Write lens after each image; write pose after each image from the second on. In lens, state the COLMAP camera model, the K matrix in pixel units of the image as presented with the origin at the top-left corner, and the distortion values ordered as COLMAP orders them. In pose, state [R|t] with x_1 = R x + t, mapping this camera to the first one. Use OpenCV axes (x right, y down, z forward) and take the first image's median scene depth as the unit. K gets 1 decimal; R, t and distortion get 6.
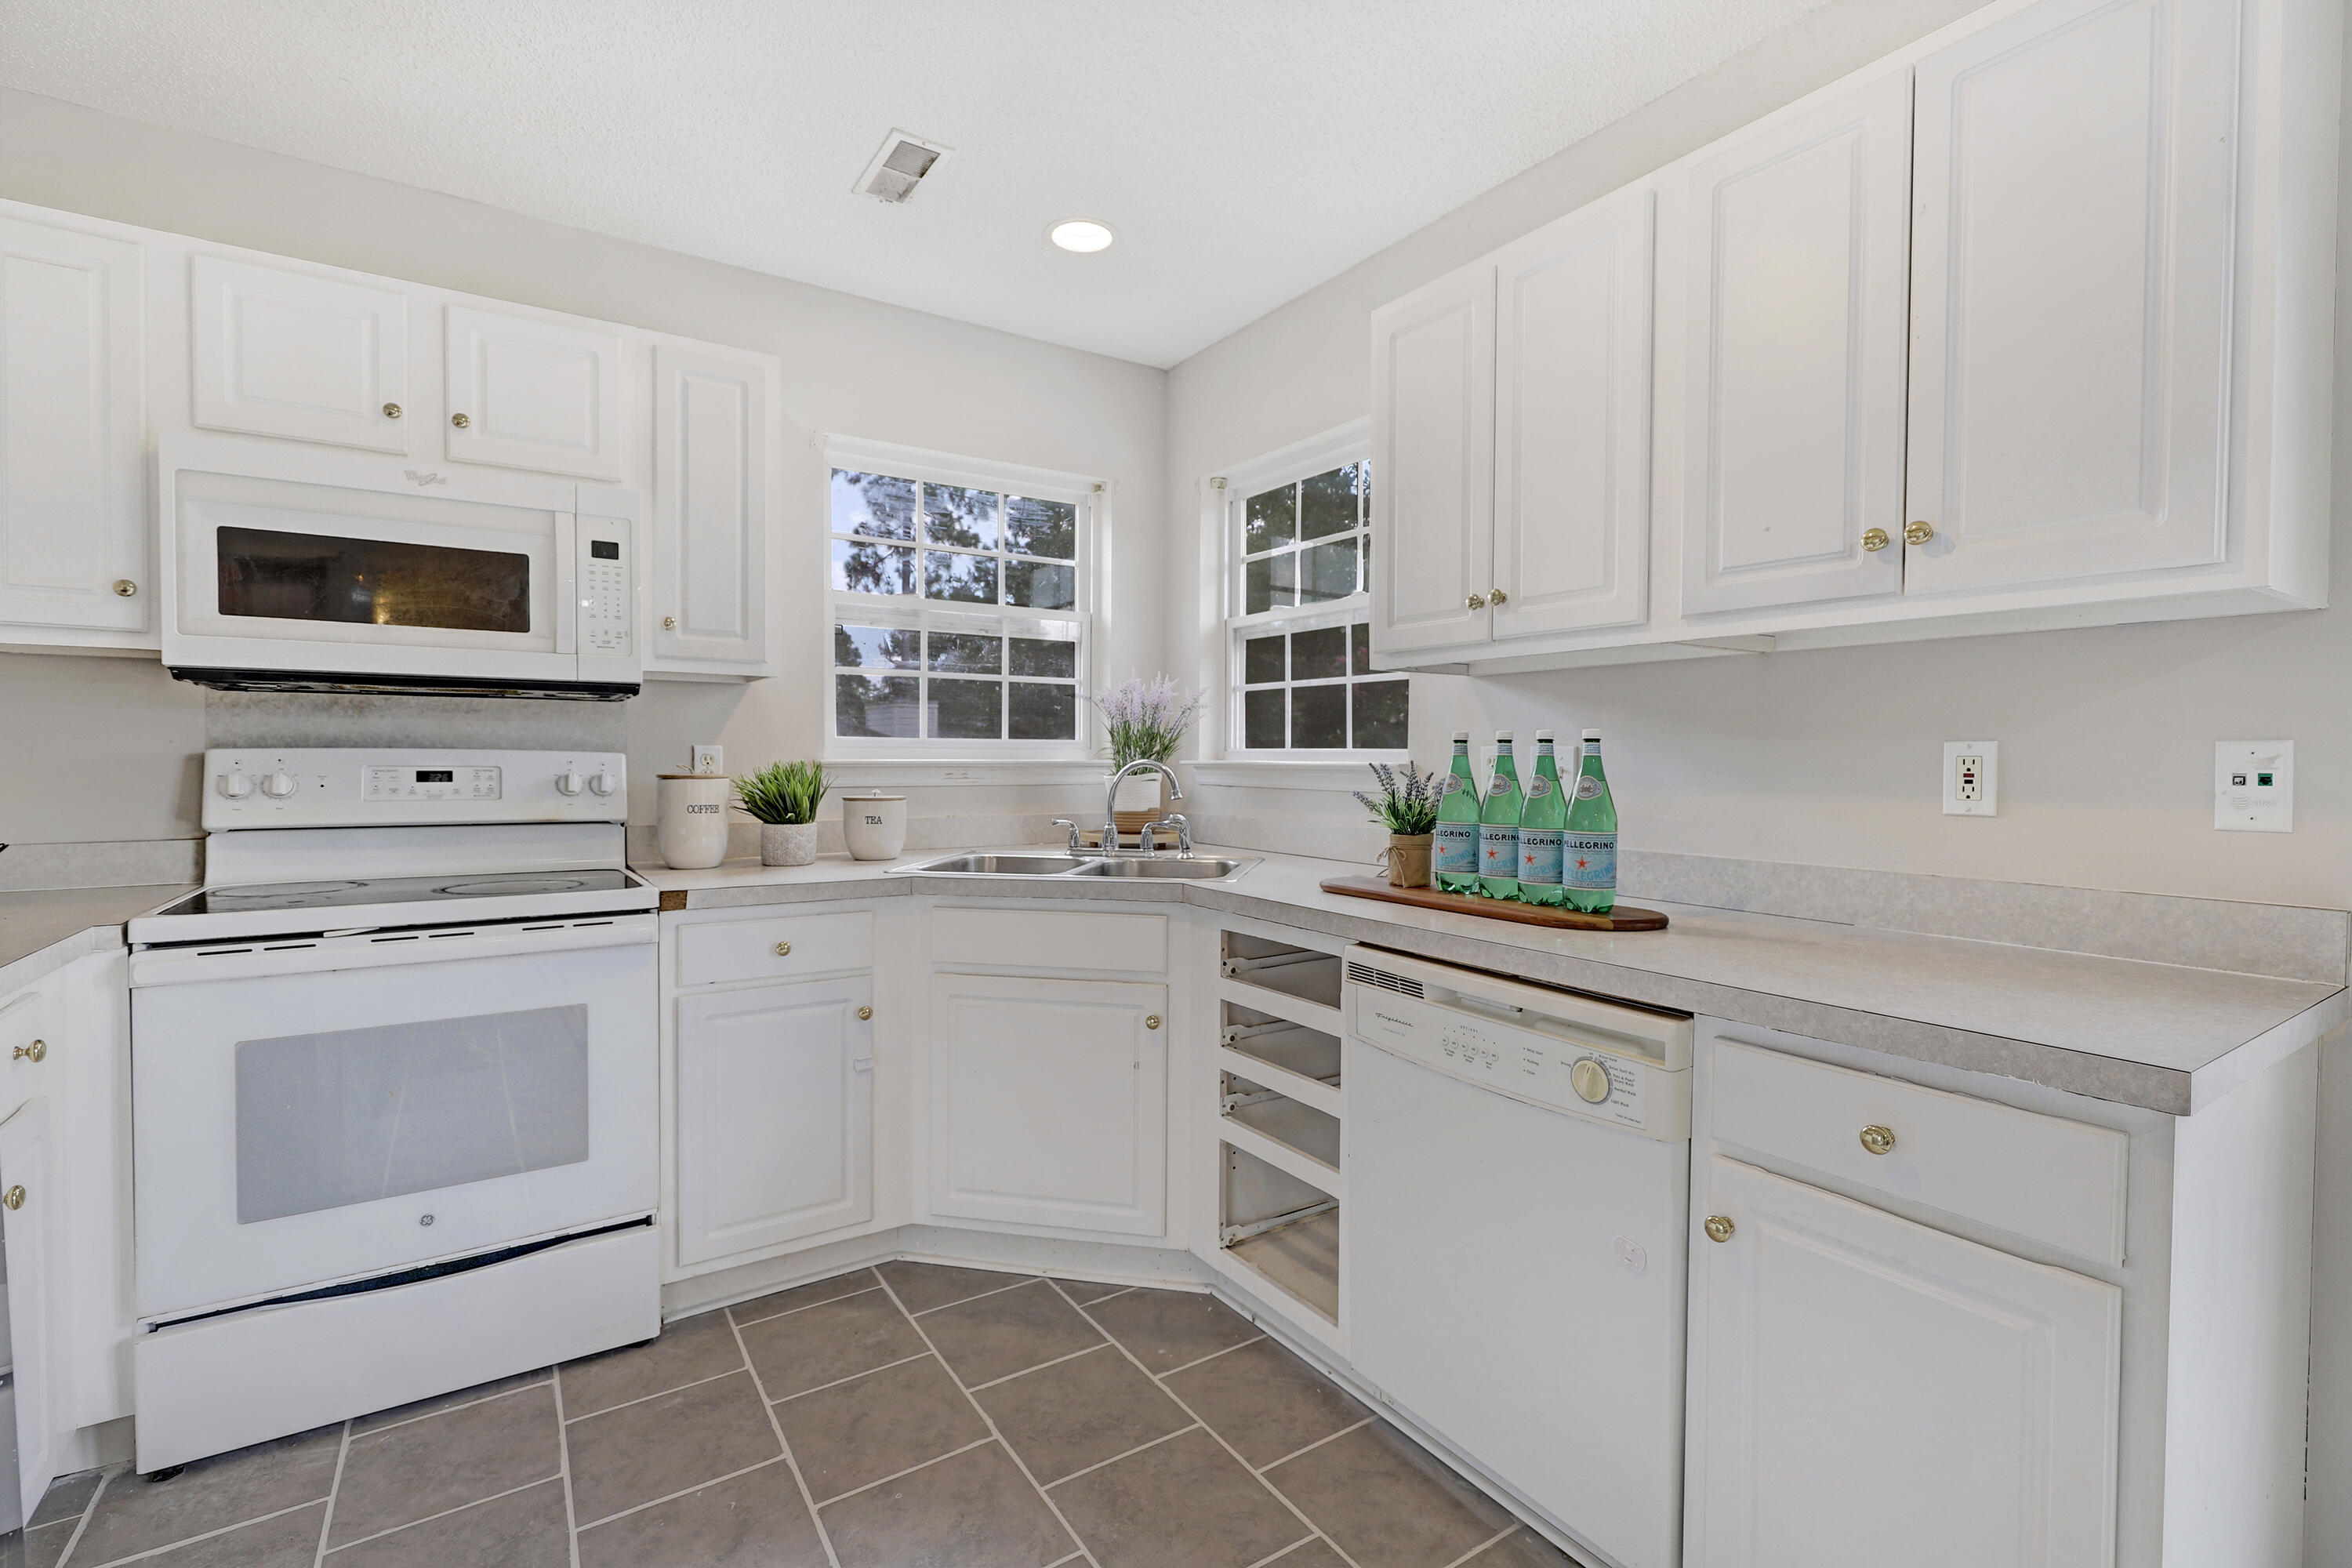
lens RADIAL K [[1053.9, 0, 1181.2], [0, 1053.9, 777.8], [0, 0, 1]] dist [-0.001070, -0.000413]
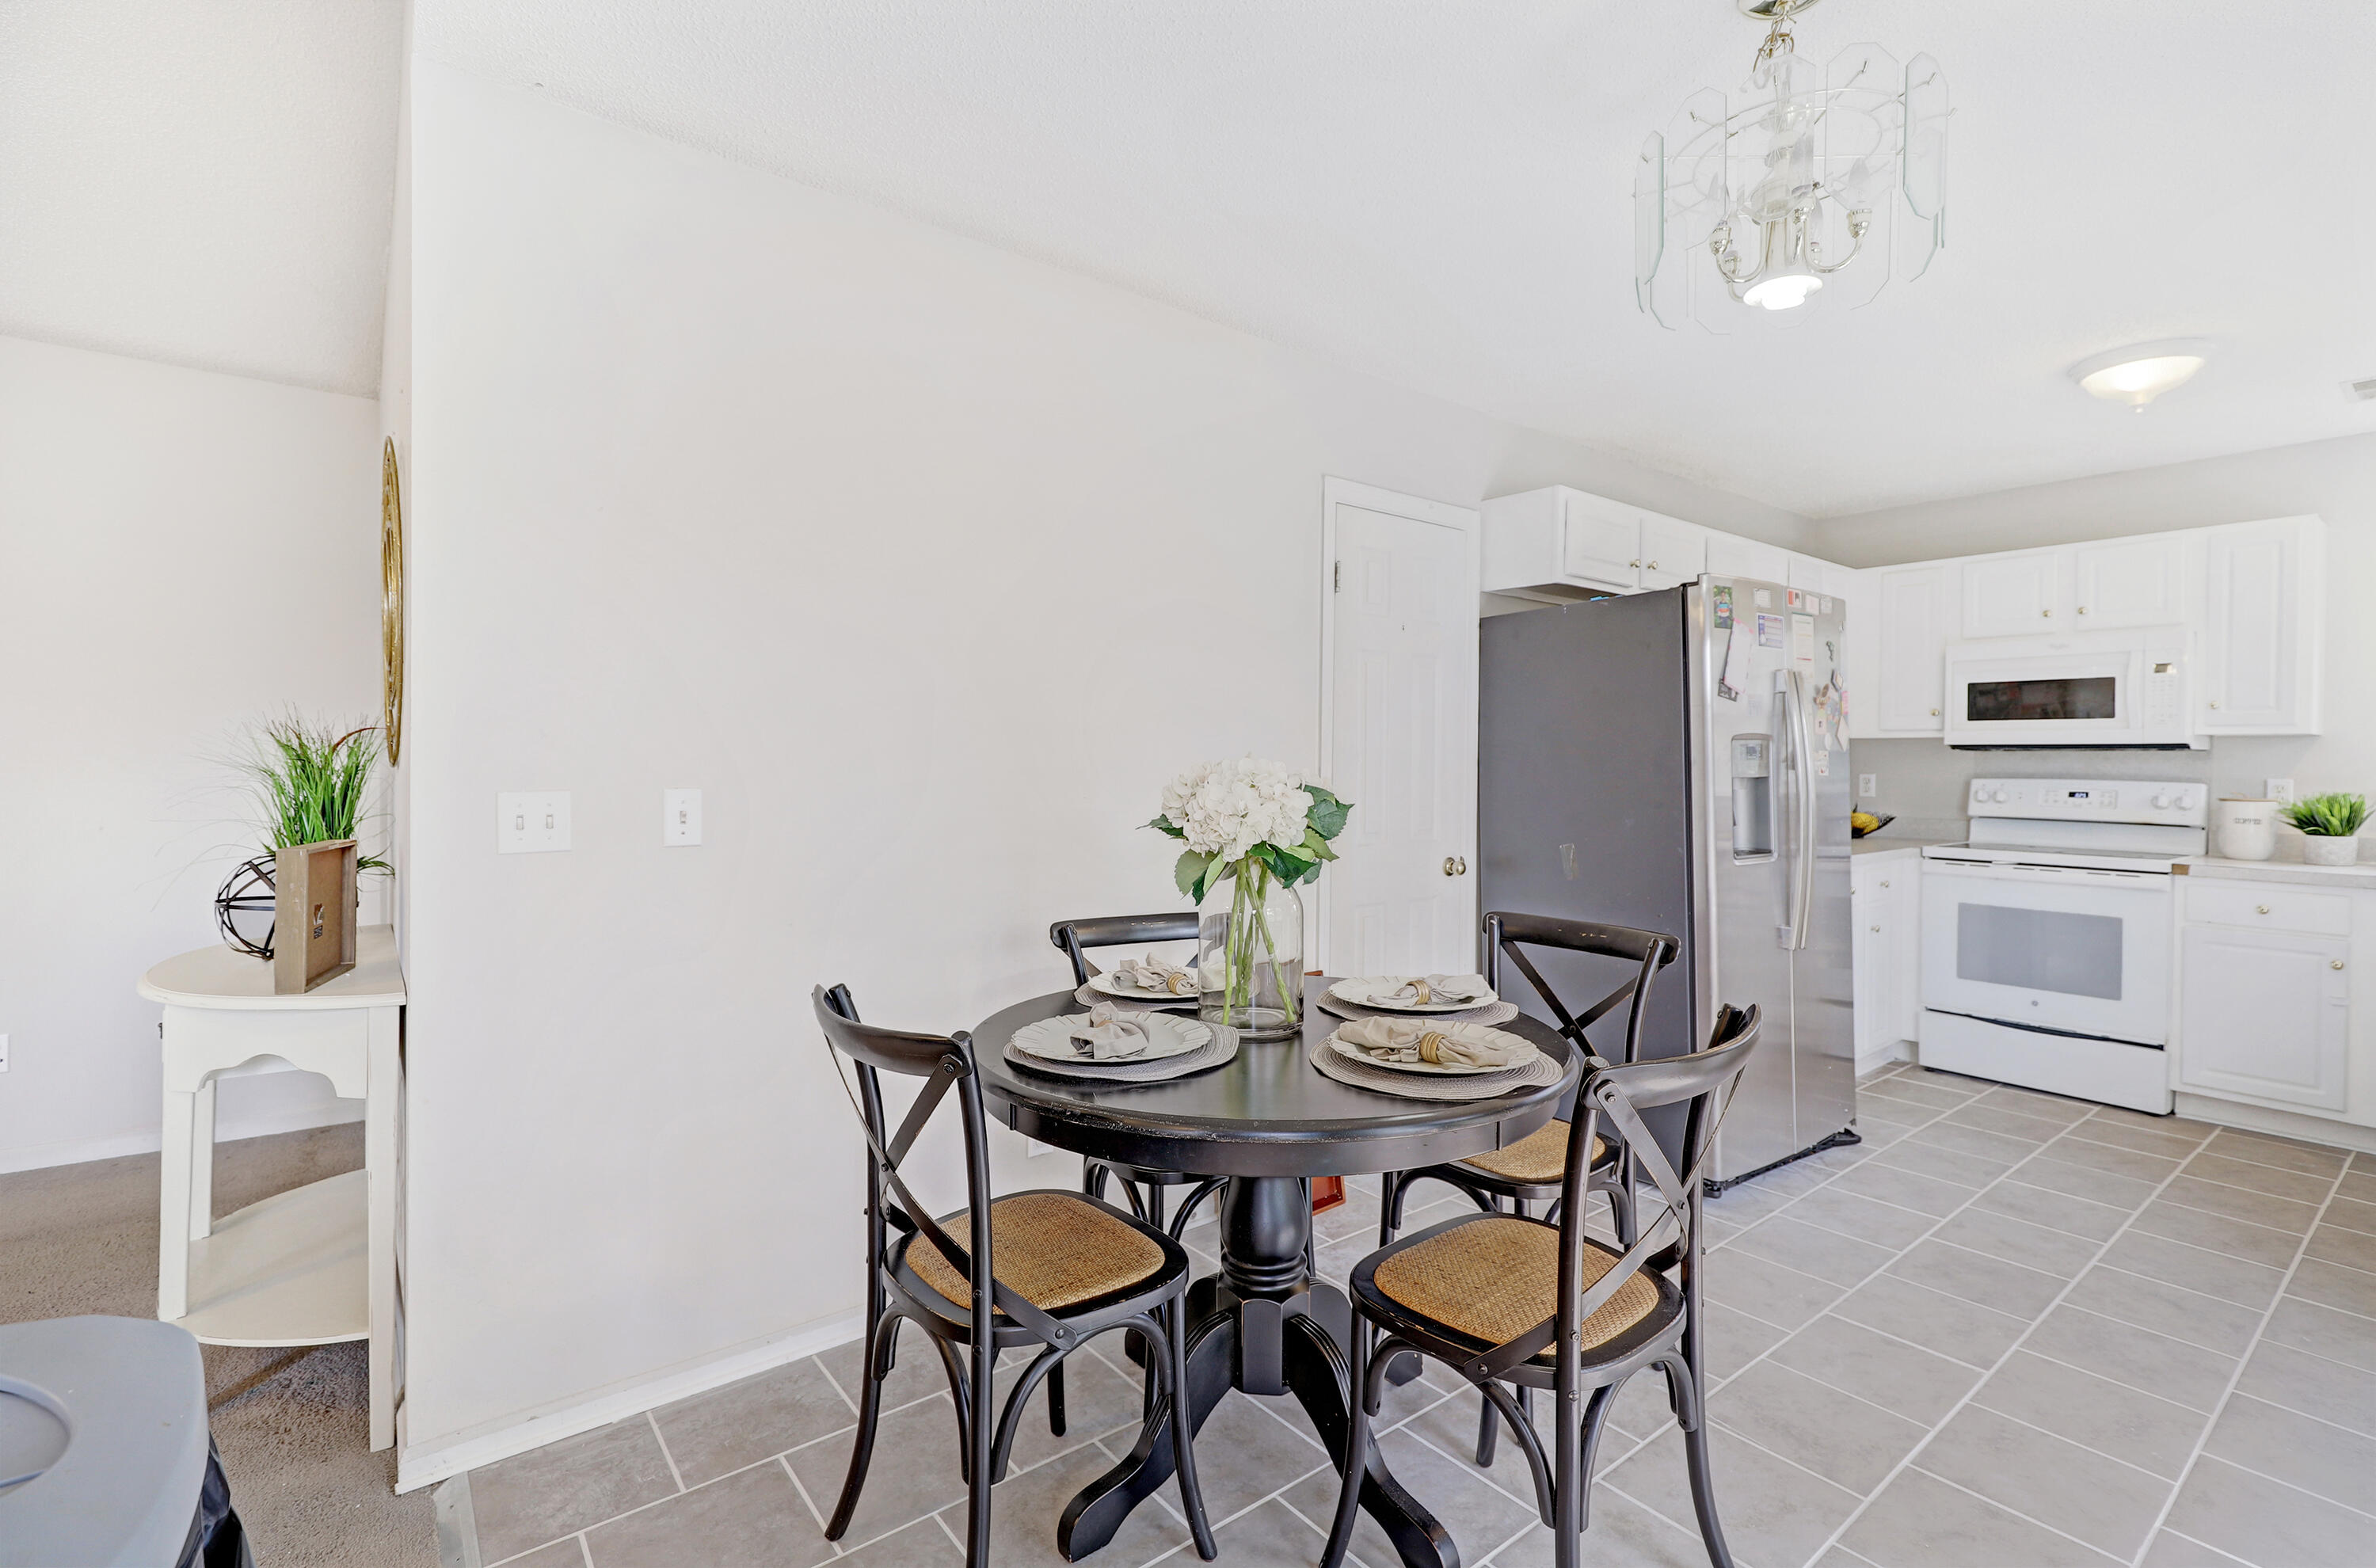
lens RADIAL K [[1064.6, 0, 1192.5], [0, 1064.6, 769.5], [0, 0, 1]] dist [-0.001070, -0.000413]
pose [[0.076082, 0.005199, -0.997088, 1.132125], [-0.028375, 0.999593, 0.003047, -0.008226], [0.996698, 0.028060, 0.076199, -0.763415]]
